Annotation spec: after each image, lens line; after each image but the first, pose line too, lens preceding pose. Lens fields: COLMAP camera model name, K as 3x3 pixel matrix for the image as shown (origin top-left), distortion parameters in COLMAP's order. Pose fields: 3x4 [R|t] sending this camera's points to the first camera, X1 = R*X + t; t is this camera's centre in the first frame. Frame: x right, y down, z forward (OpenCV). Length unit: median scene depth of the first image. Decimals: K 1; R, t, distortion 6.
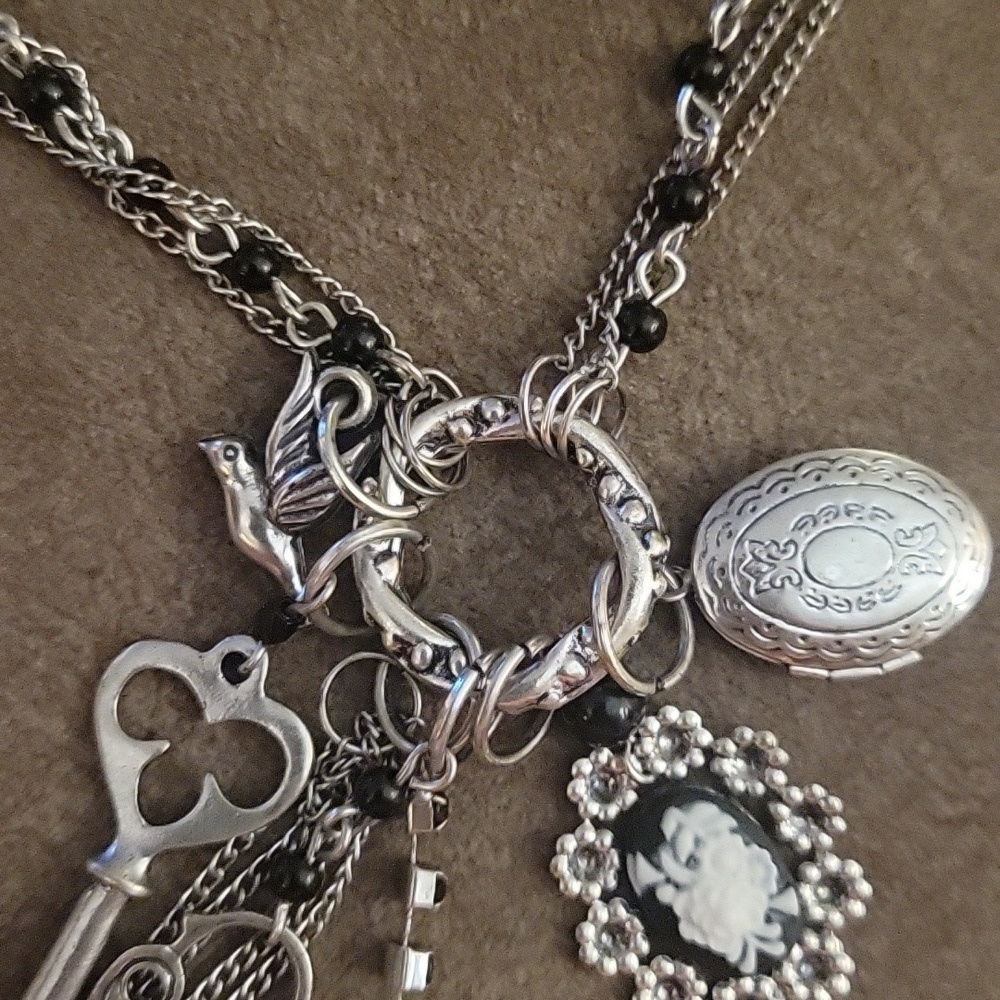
lens RADIAL K [[1703.0, 0, 500.0], [0, 1703.0, 500.0], [0, 0, 1]] dist [-0.067765, -0.040969]
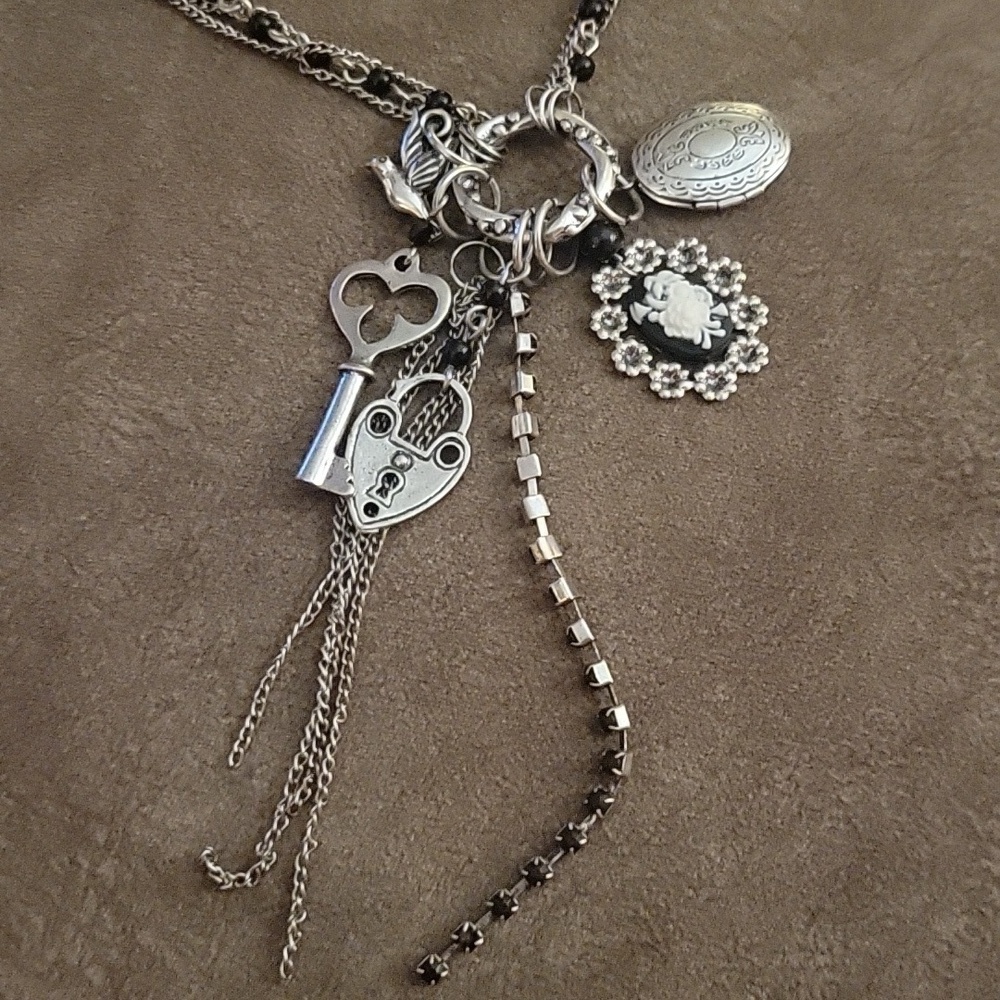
lens RADIAL K [[1703.0, 0, 500.0], [0, 1703.0, 500.0], [0, 0, 1]] dist [-0.067765, -0.040969]
pose [[0.982619, -0.185600, -0.003420, -0.092208], [0.173836, 0.926486, -0.333774, 0.968132], [0.065118, 0.327379, 0.942647, -0.650842]]
